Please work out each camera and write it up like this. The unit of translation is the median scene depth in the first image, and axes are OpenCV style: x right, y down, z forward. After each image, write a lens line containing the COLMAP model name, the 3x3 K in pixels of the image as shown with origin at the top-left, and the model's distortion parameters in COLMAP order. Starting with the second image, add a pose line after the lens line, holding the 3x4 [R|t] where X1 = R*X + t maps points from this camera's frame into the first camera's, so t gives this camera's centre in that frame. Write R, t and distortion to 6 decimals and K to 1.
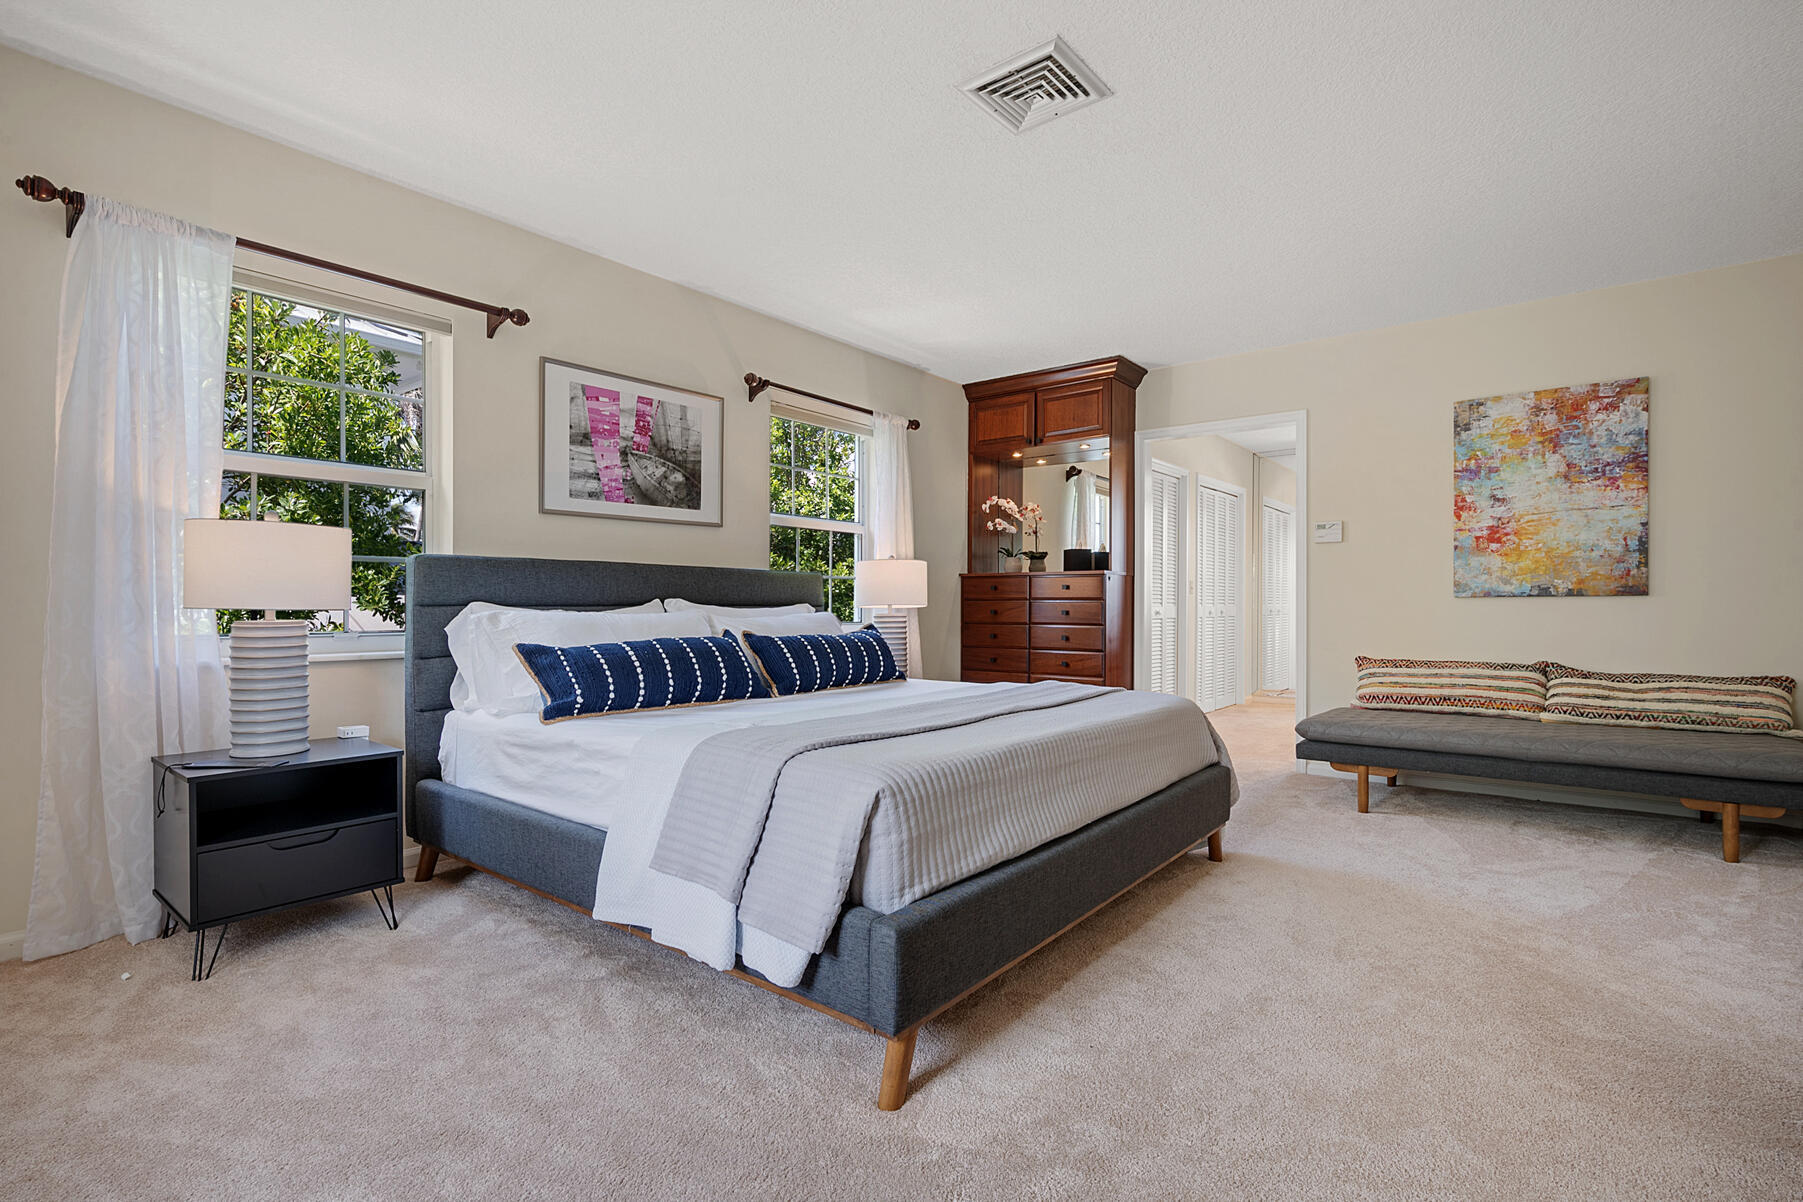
lens RADIAL K [[854.1, 0, 902.0], [0, 854.1, 607.0], [0, 0, 1]] dist [0.000995, -0.000228]
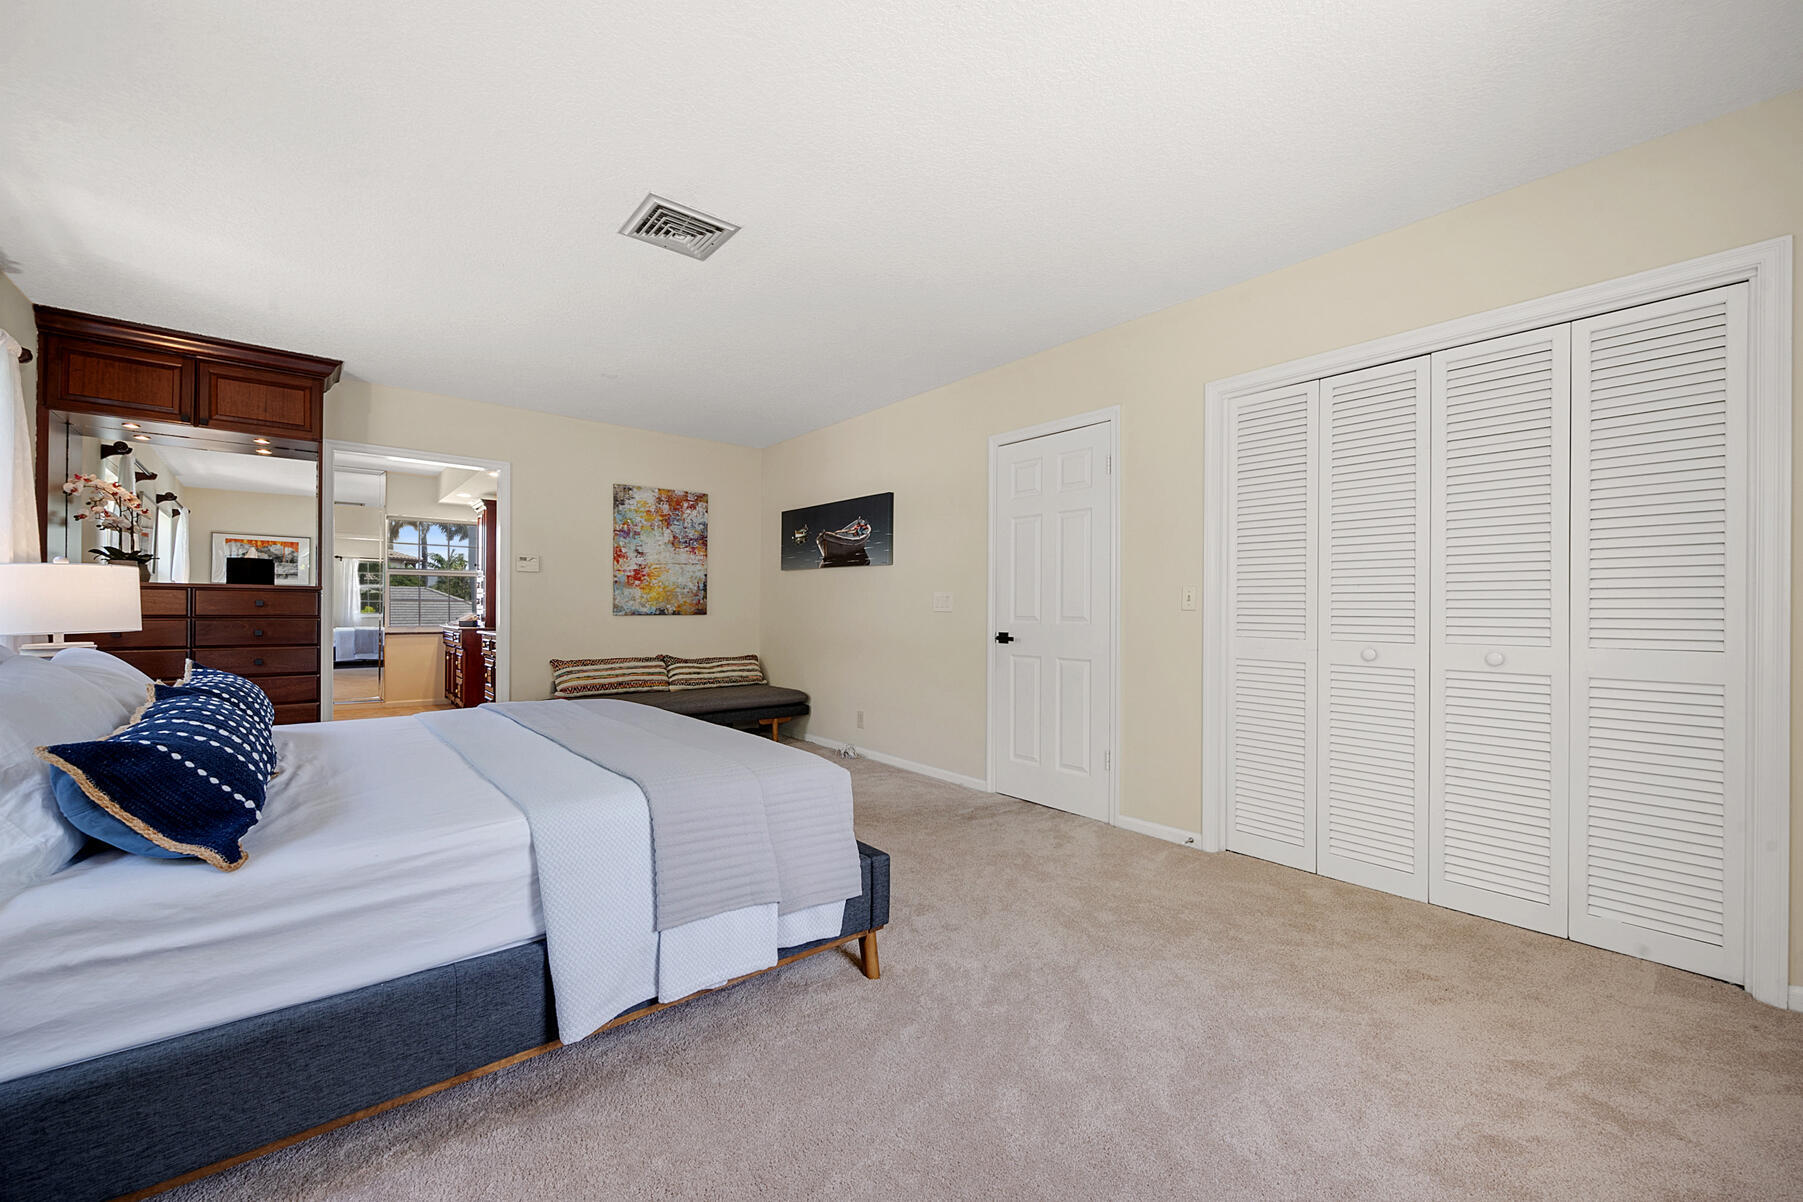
lens RADIAL K [[712.0, 0, 903.9], [0, 712.0, 603.2], [0, 0, 1]] dist [-0.000726, 0.000003]
pose [[0.197081, 0.008616, 0.980349, -0.491272], [-0.005050, 0.999957, -0.007773, -0.026504], [-0.980374, -0.003419, 0.197116, 0.276442]]
